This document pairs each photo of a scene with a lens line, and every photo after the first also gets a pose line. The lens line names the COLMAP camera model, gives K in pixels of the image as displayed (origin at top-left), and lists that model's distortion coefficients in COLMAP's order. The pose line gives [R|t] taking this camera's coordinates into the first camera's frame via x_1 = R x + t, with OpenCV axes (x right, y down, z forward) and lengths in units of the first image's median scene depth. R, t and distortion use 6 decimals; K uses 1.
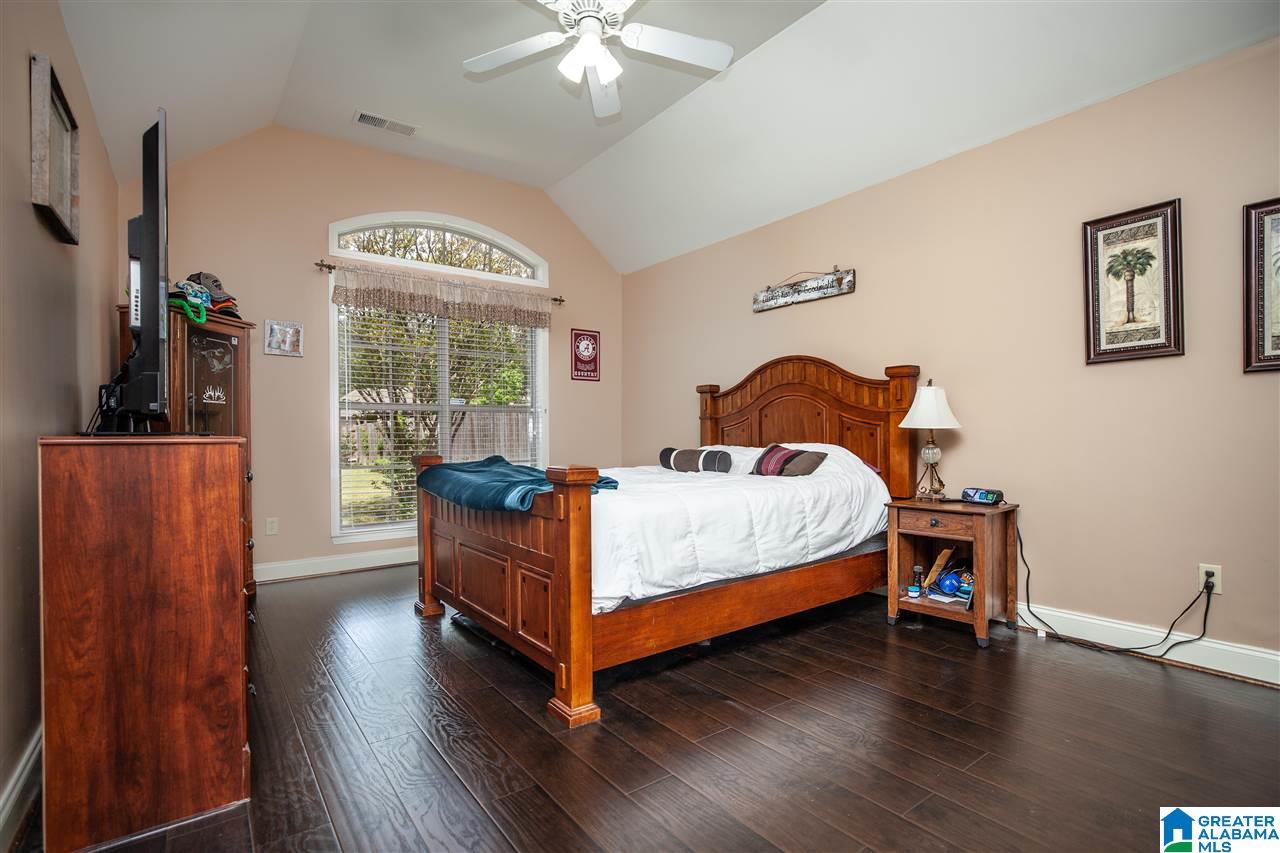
lens RADIAL K [[588.1, 0, 640.0], [0, 588.1, 426.5], [0, 0, 1]] dist [-0.014293, 0.000406]
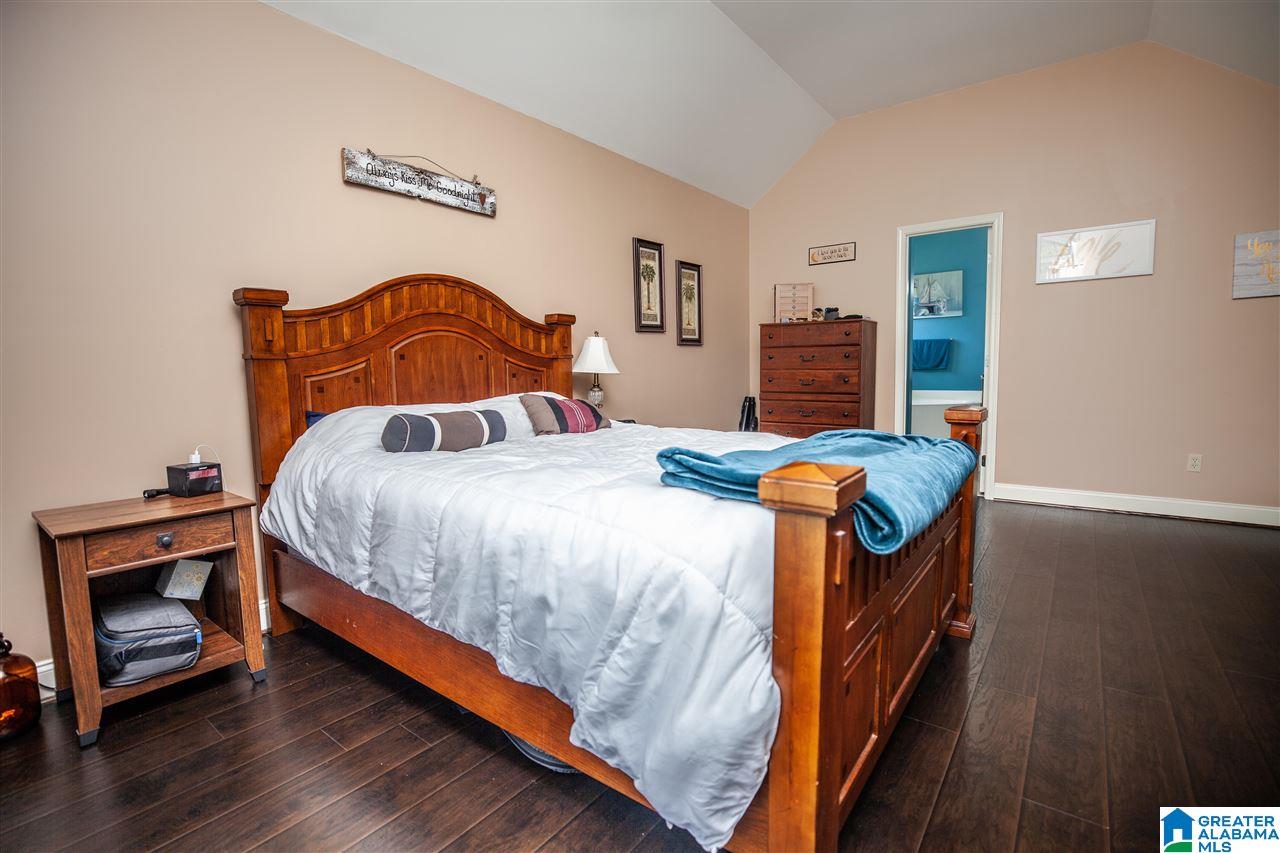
lens RADIAL K [[588.1, 0, 640.0], [0, 588.1, 426.5], [0, 0, 1]] dist [-0.014293, 0.000406]
pose [[-0.260213, -0.084606, 0.961837, -0.551133], [0.007551, 0.995945, 0.089649, 0.003303], [-0.965522, 0.030591, -0.258519, 1.013815]]
